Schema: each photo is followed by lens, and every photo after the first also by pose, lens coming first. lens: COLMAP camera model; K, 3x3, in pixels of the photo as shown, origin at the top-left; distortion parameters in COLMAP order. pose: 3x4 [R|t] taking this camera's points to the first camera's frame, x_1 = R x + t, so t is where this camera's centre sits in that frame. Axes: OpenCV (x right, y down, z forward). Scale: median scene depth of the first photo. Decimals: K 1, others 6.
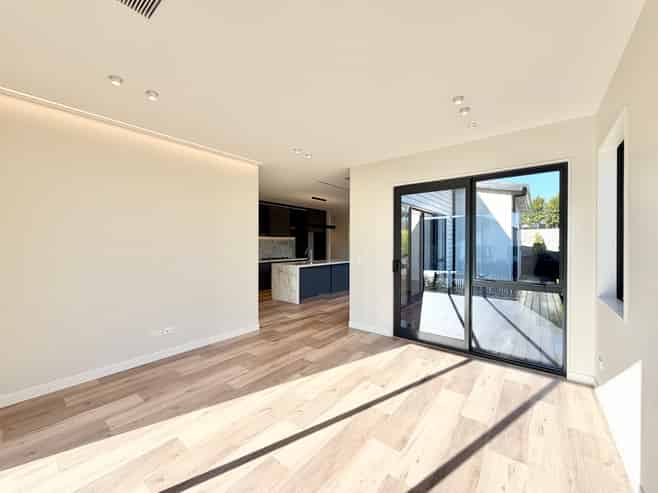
lens RADIAL K [[261.3, 0, 329.0], [0, 261.3, 246.5], [0, 0, 1]] dist [0.012704, -0.000008]
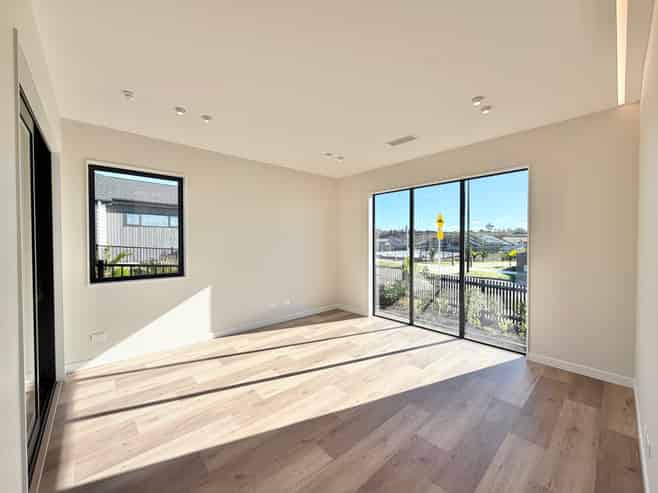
lens RADIAL K [[261.3, 0, 329.0], [0, 261.3, 246.5], [0, 0, 1]] dist [0.012704, -0.000008]
pose [[-0.987535, -0.003682, 0.157359, -0.213452], [0.001274, 0.999507, 0.031382, -0.014330], [-0.157396, 0.031191, -0.987043, 1.872482]]
